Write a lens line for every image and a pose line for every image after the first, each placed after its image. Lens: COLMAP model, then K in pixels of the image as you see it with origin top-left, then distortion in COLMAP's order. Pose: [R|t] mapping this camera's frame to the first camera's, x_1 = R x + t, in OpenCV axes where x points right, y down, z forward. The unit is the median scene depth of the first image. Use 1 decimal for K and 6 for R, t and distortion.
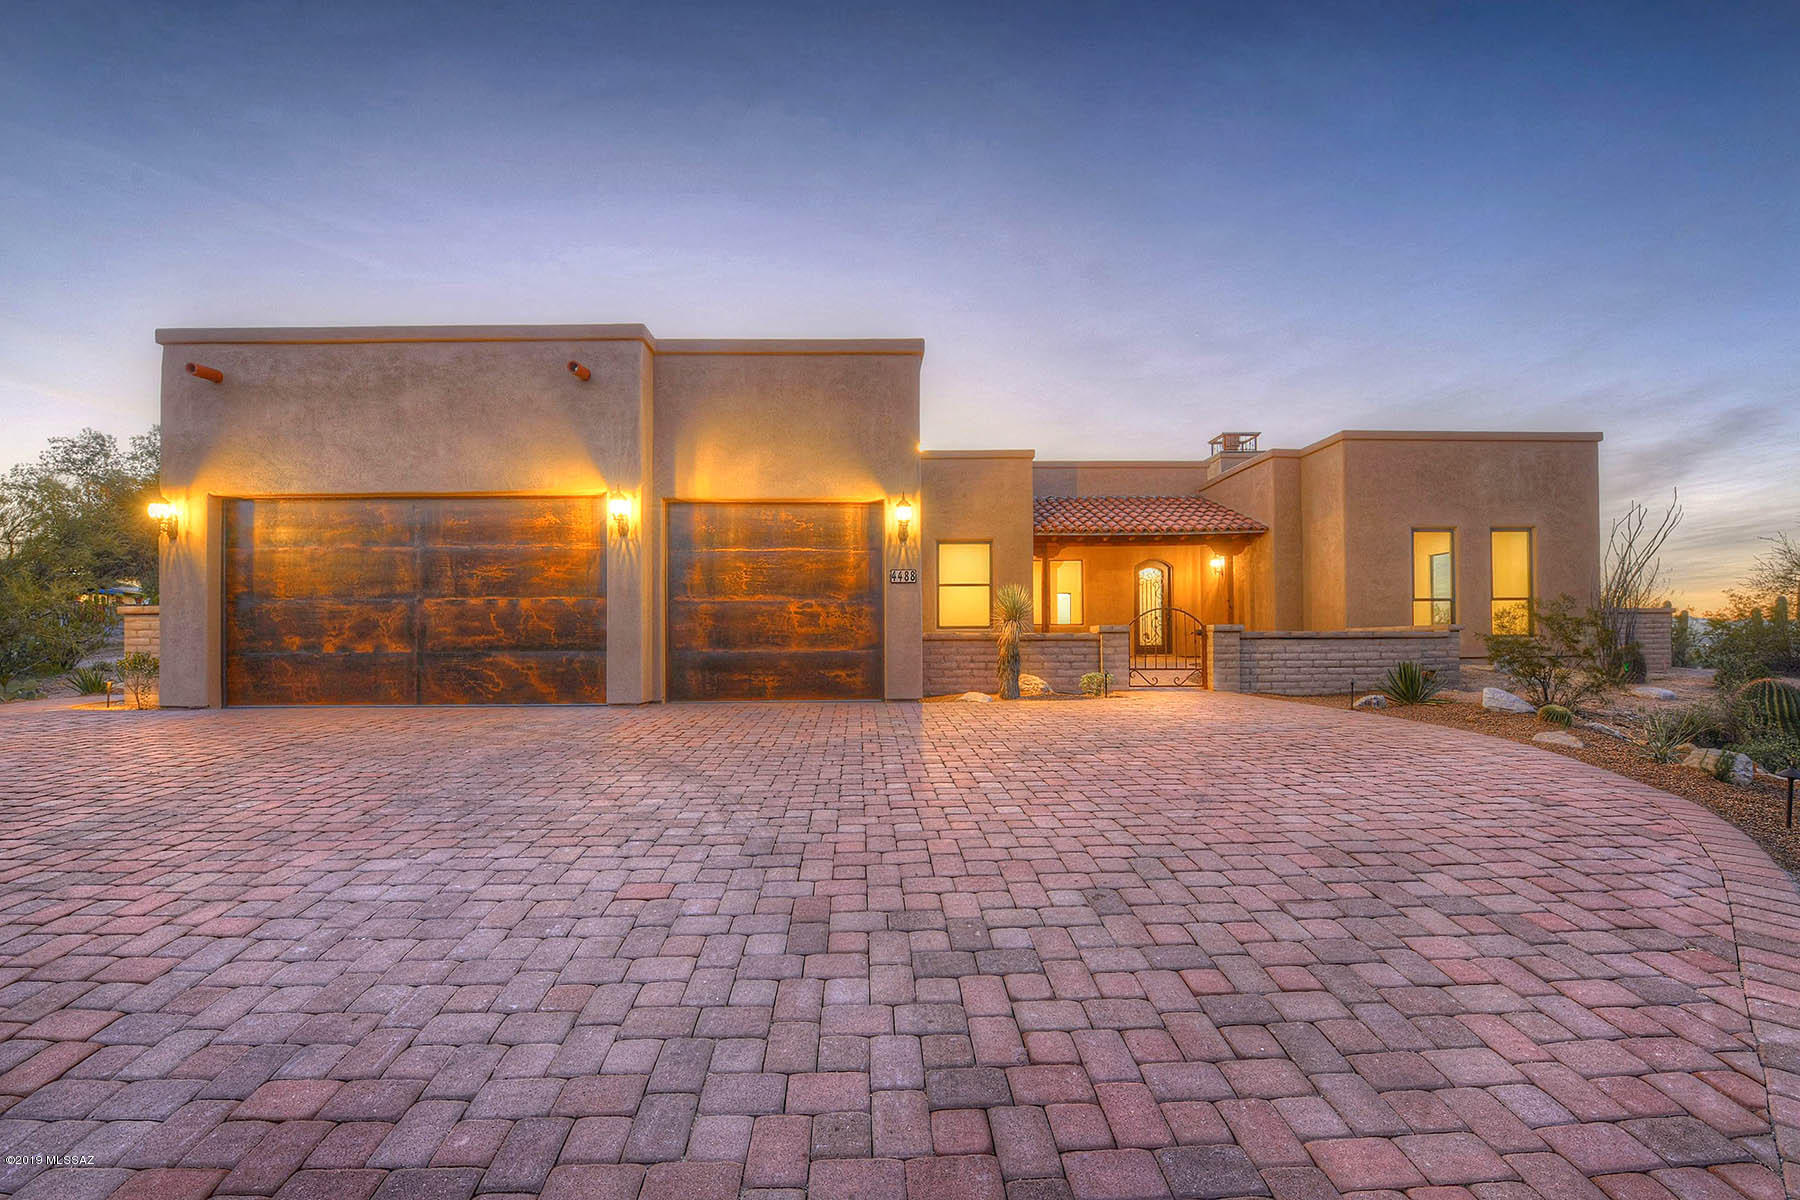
lens RADIAL K [[776.5, 0, 907.5], [0, 776.5, 615.9], [0, 0, 1]] dist [-0.010225, -0.002070]
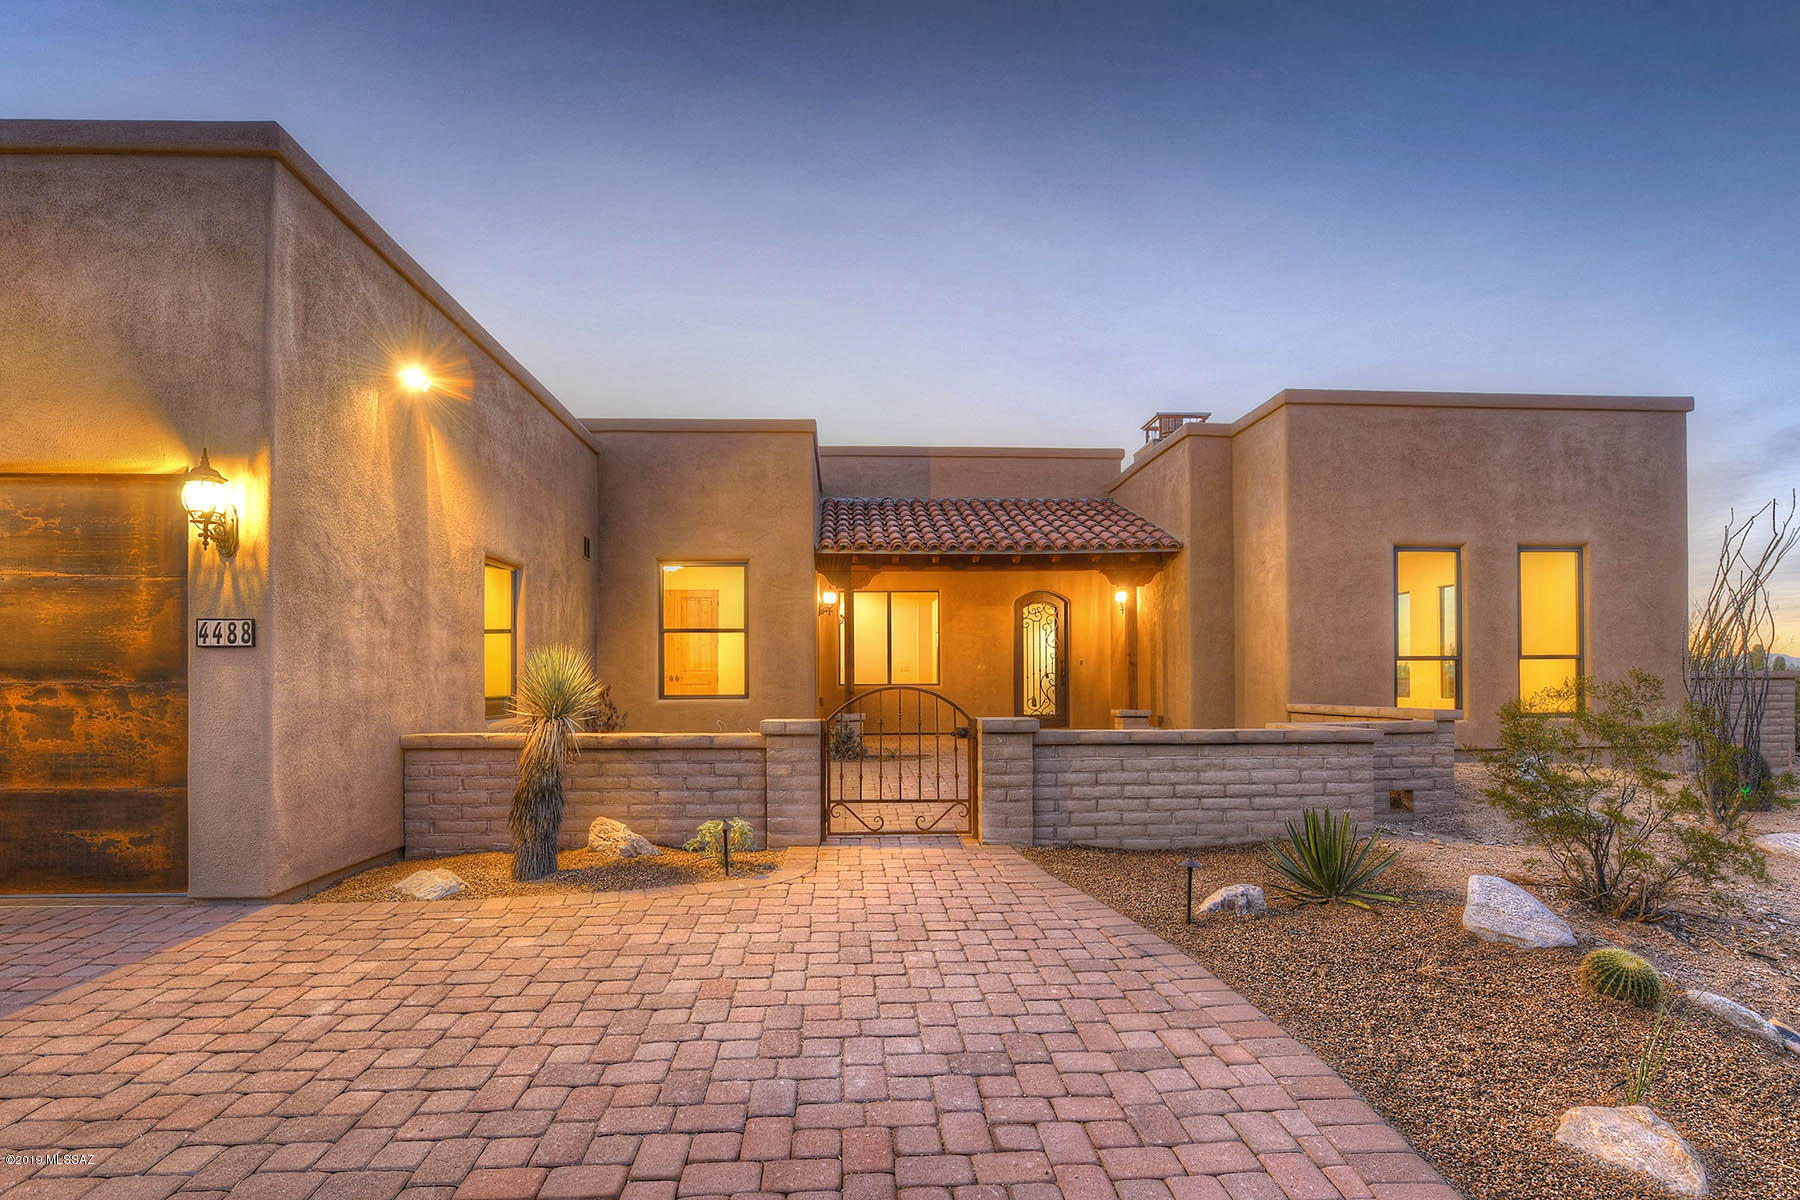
lens RADIAL K [[842.3, 0, 939.0], [0, 842.3, 642.1], [0, 0, 1]] dist [-0.002856, -0.001680]
pose [[0.999776, 0.004980, 0.020562, 0.269695], [-0.004909, 0.999982, -0.003498, -0.030430], [-0.020579, 0.003397, 0.999782, 0.322888]]
